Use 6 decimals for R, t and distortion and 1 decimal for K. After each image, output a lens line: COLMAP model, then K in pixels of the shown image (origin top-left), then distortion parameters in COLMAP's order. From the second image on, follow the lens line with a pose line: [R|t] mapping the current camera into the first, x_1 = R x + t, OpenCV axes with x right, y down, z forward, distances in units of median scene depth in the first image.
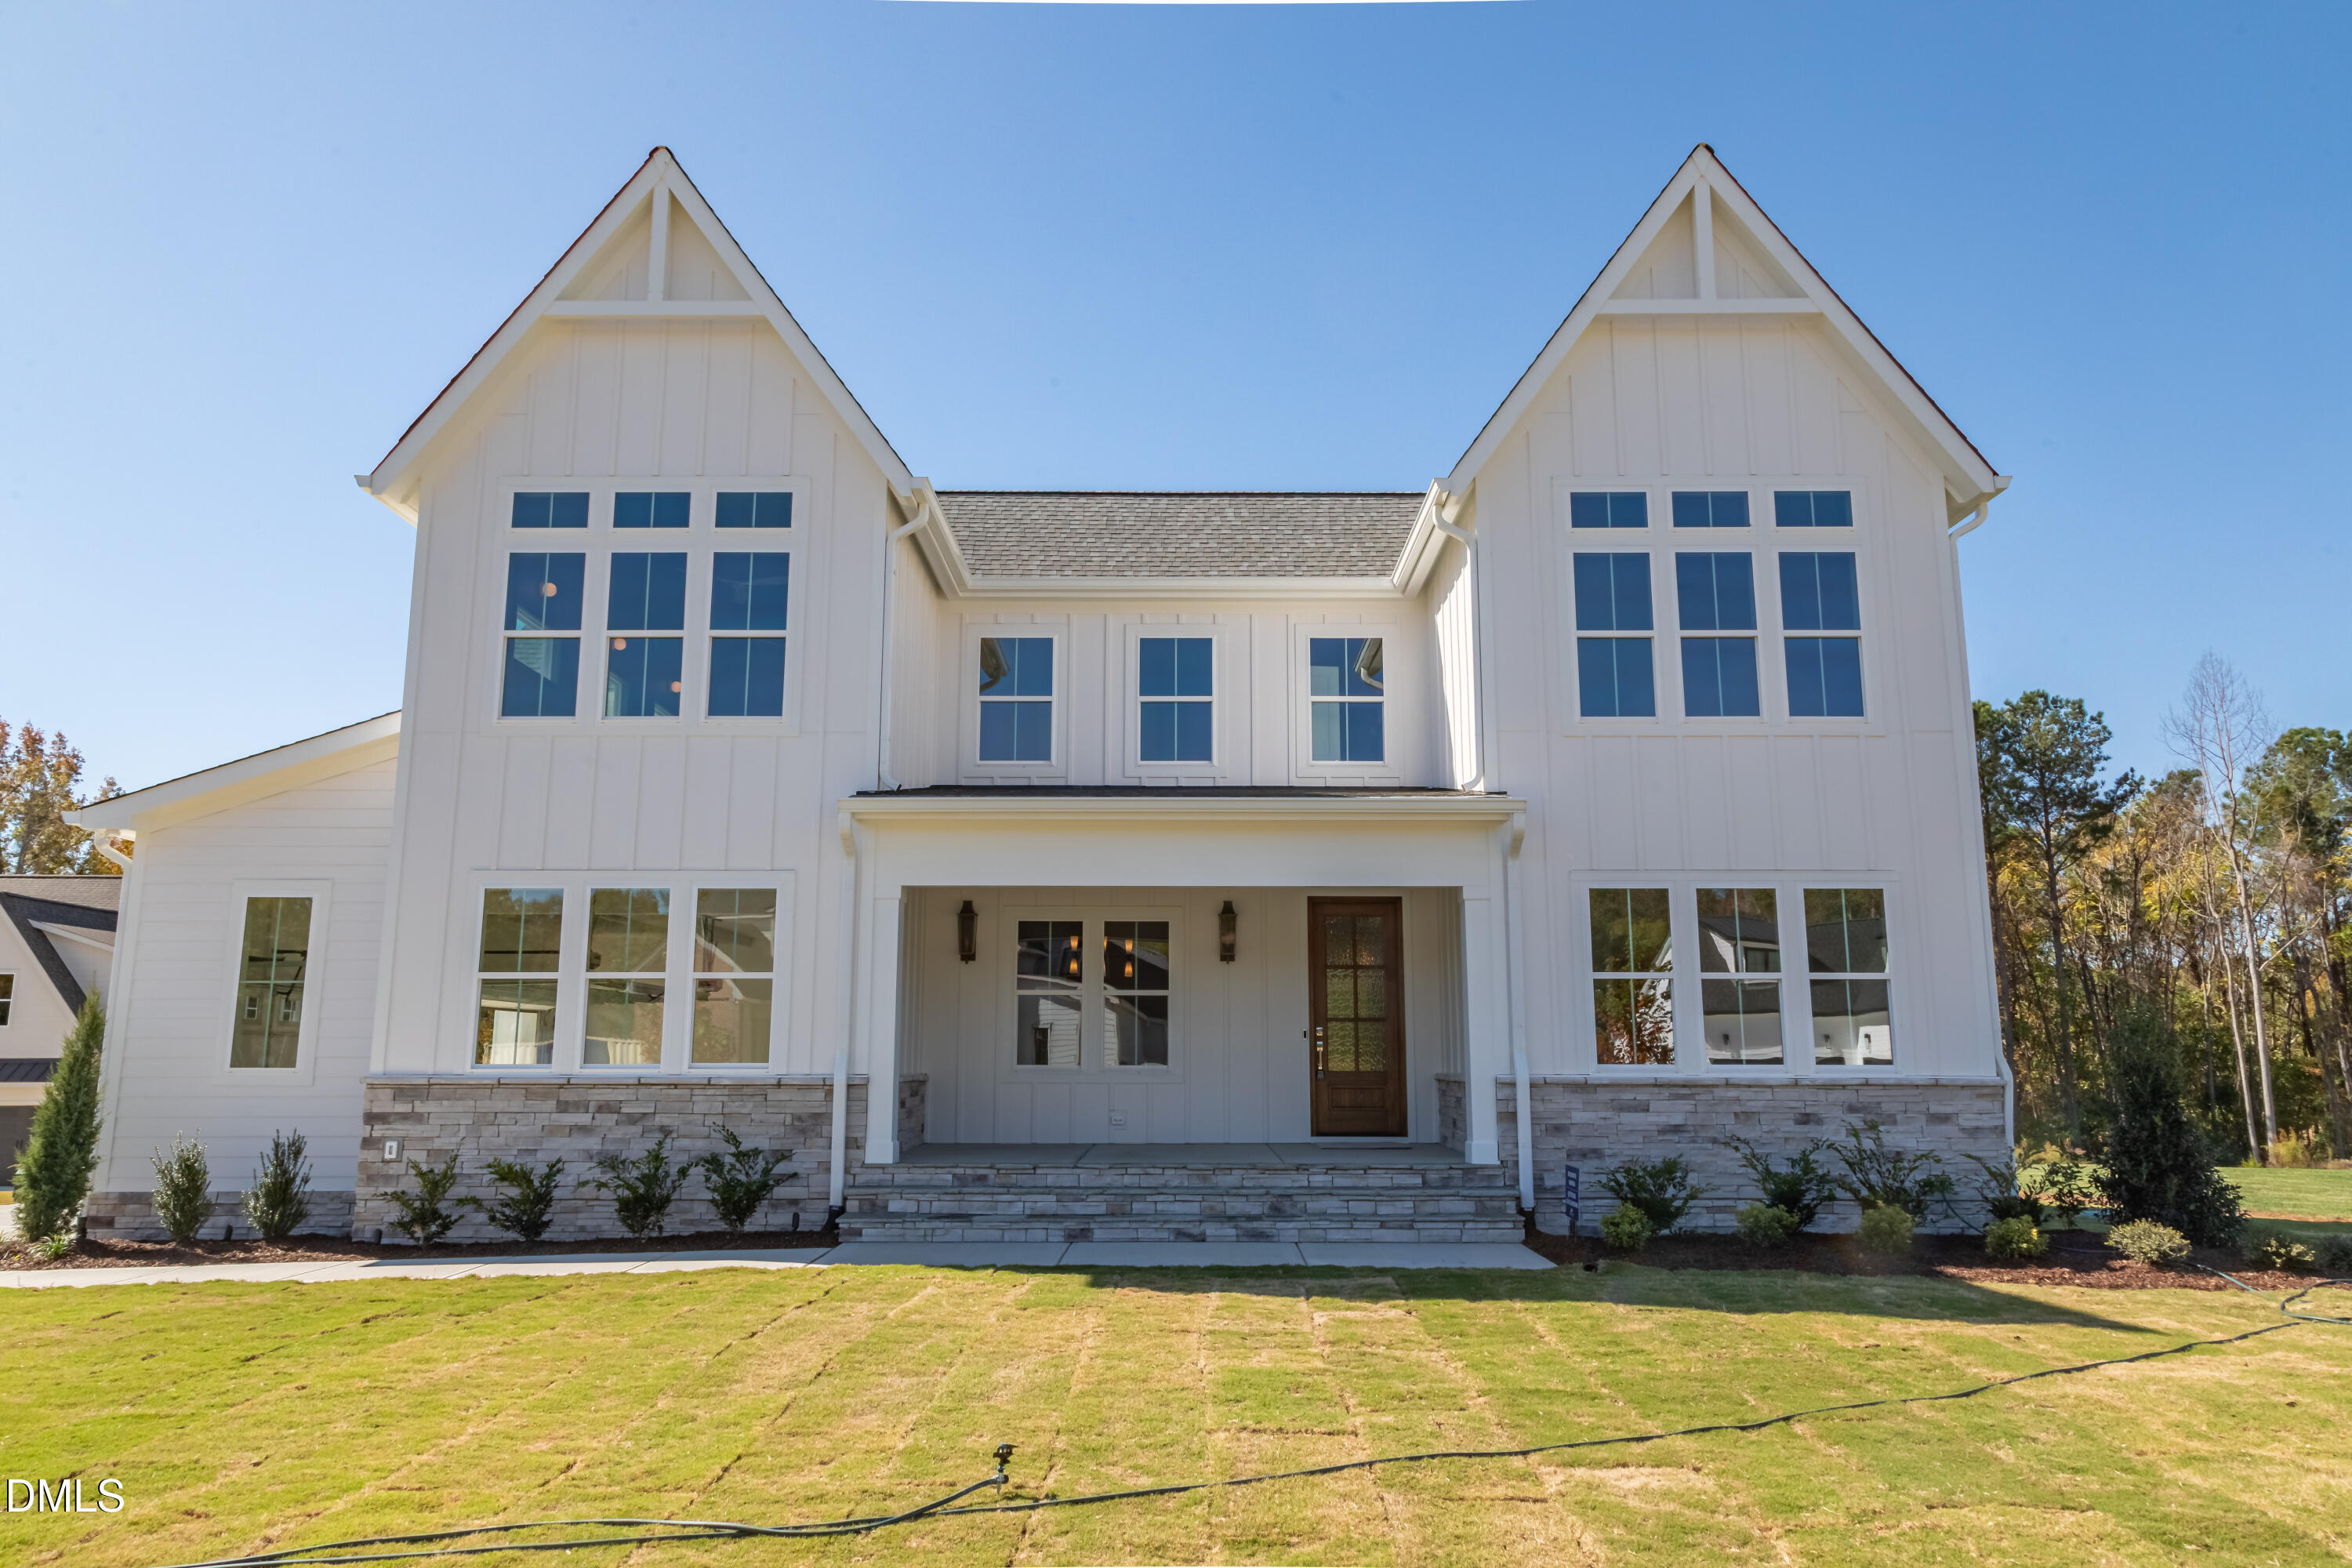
lens RADIAL K [[1644.6, 0, 1178.5], [0, 1644.6, 783.8], [0, 0, 1]] dist [0.022462, -0.008815]
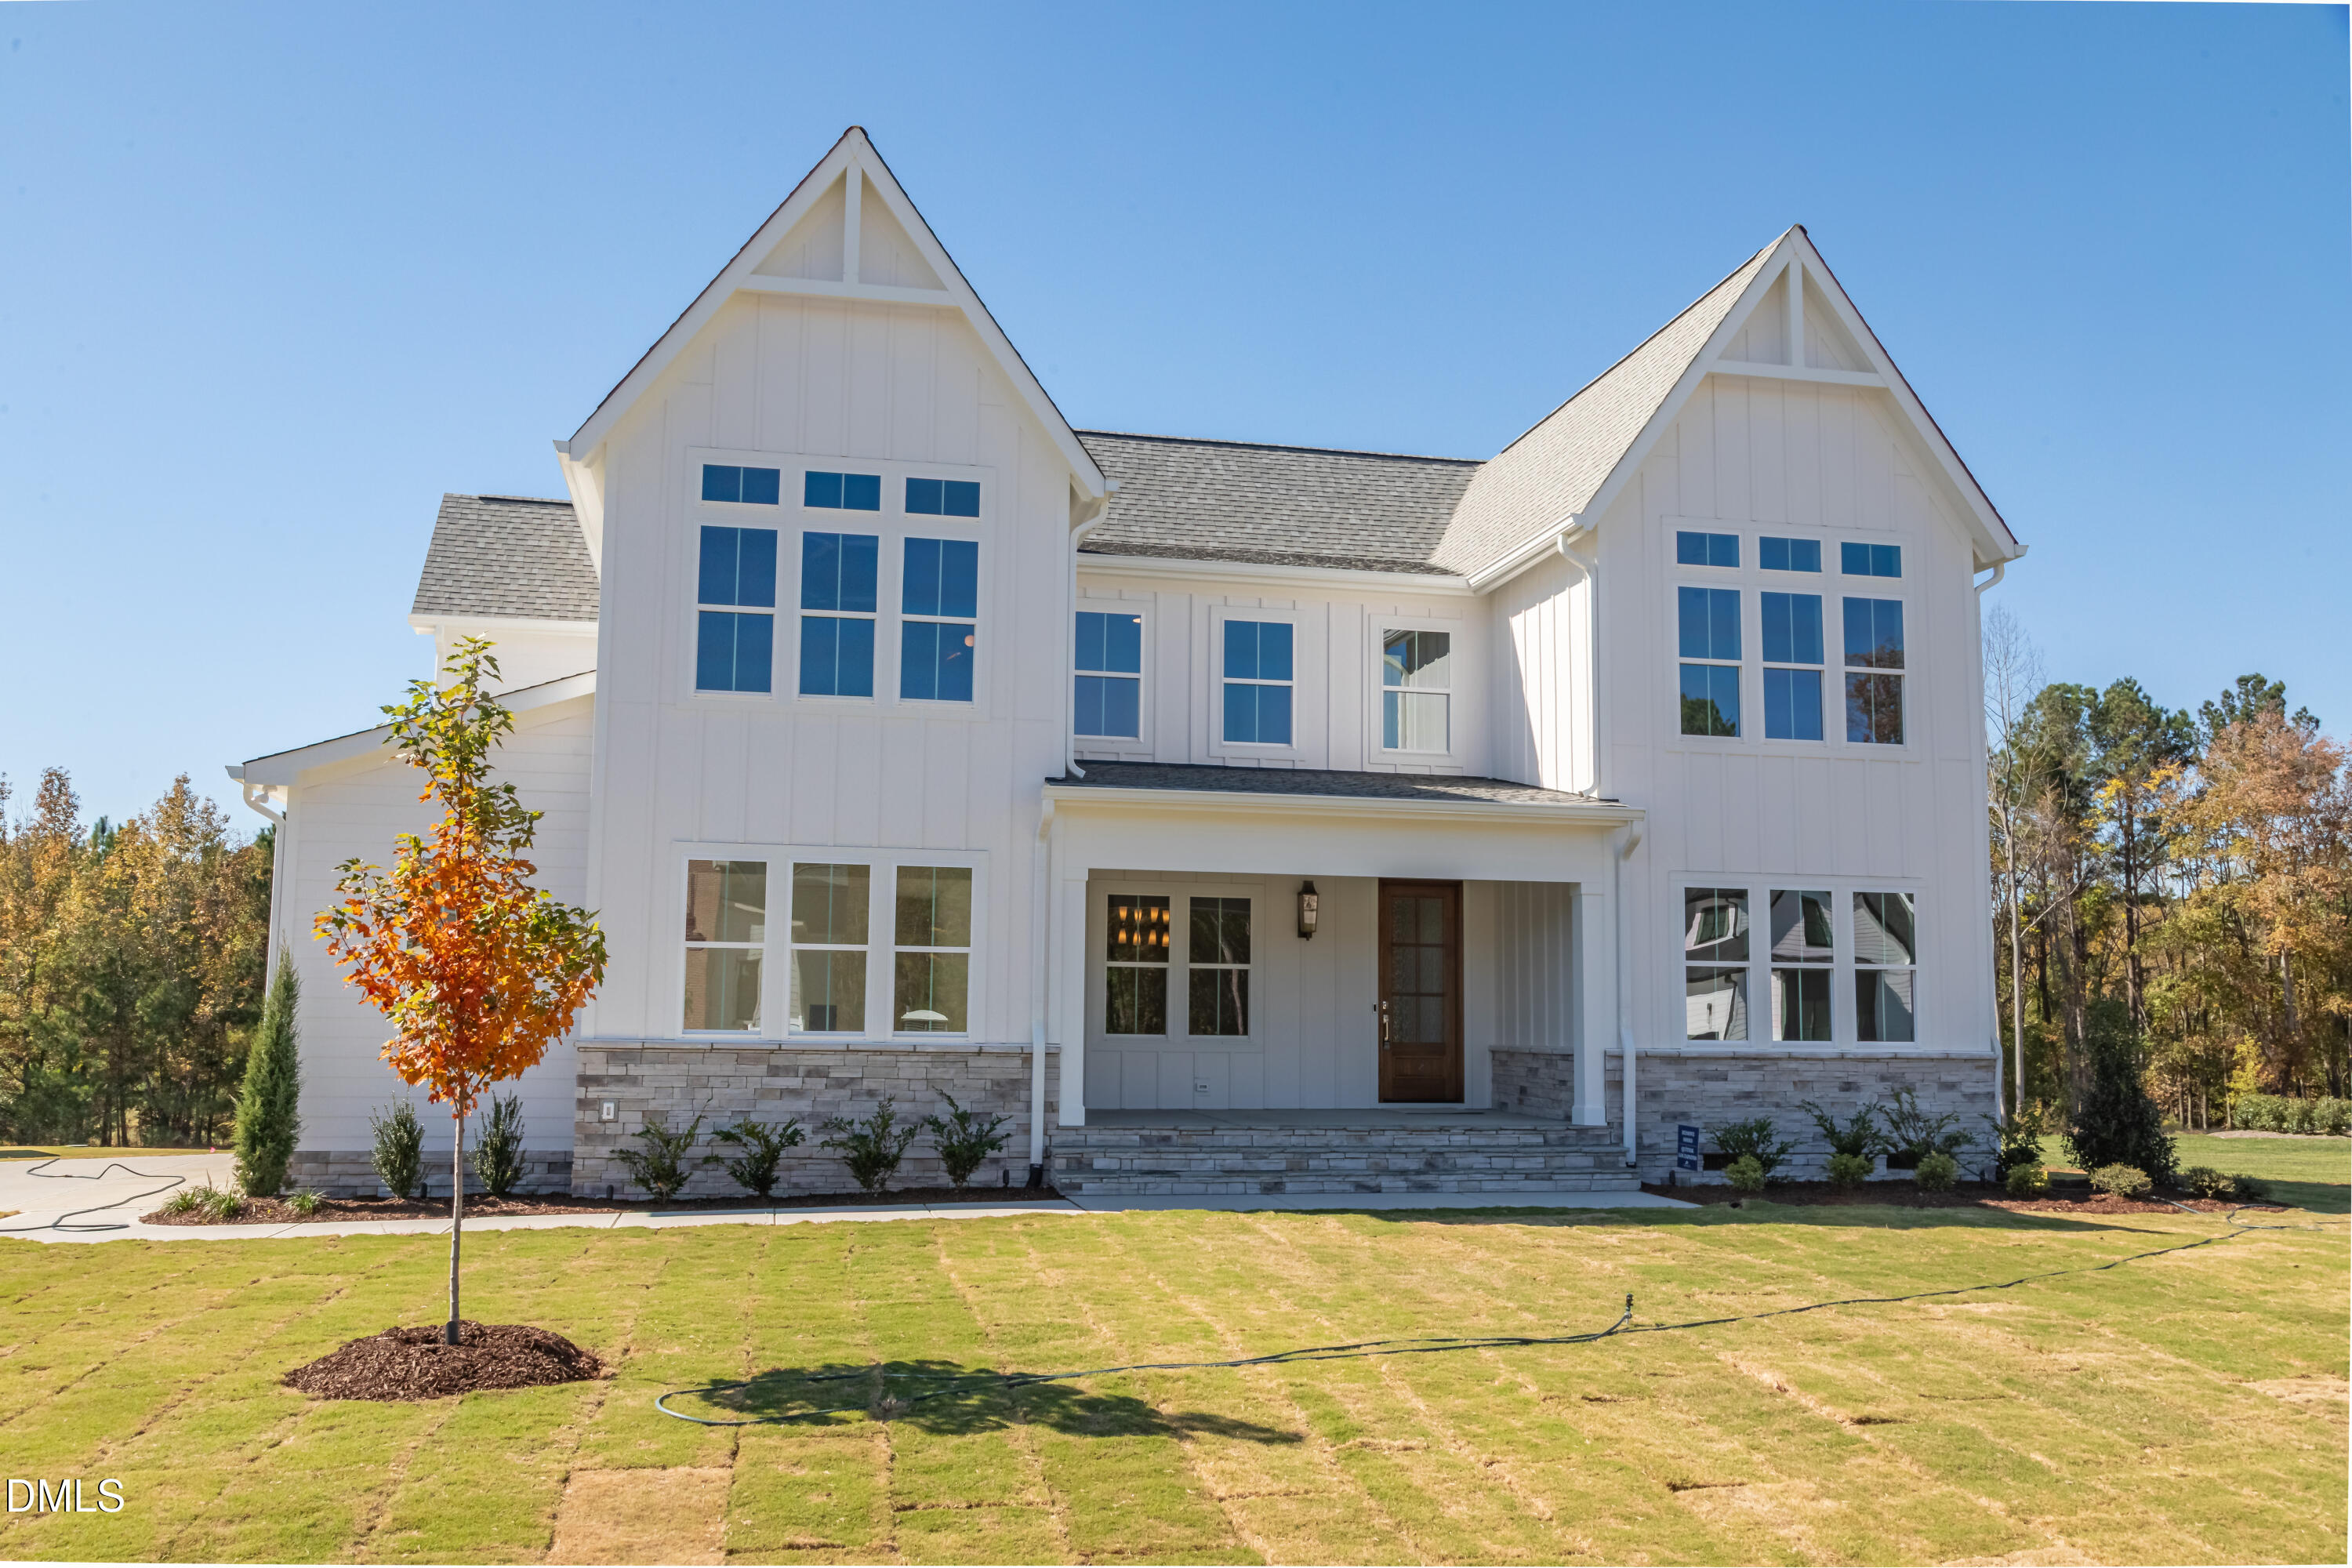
lens RADIAL K [[2115.8, 0, 1175.4], [0, 2115.8, 791.6], [0, 0, 1]] dist [-0.019219, -0.002634]
pose [[0.973931, 0.034928, 0.224141, -0.412984], [-0.048578, 0.997266, 0.055678, -0.064990], [-0.221583, -0.065115, 0.972965, -0.332456]]
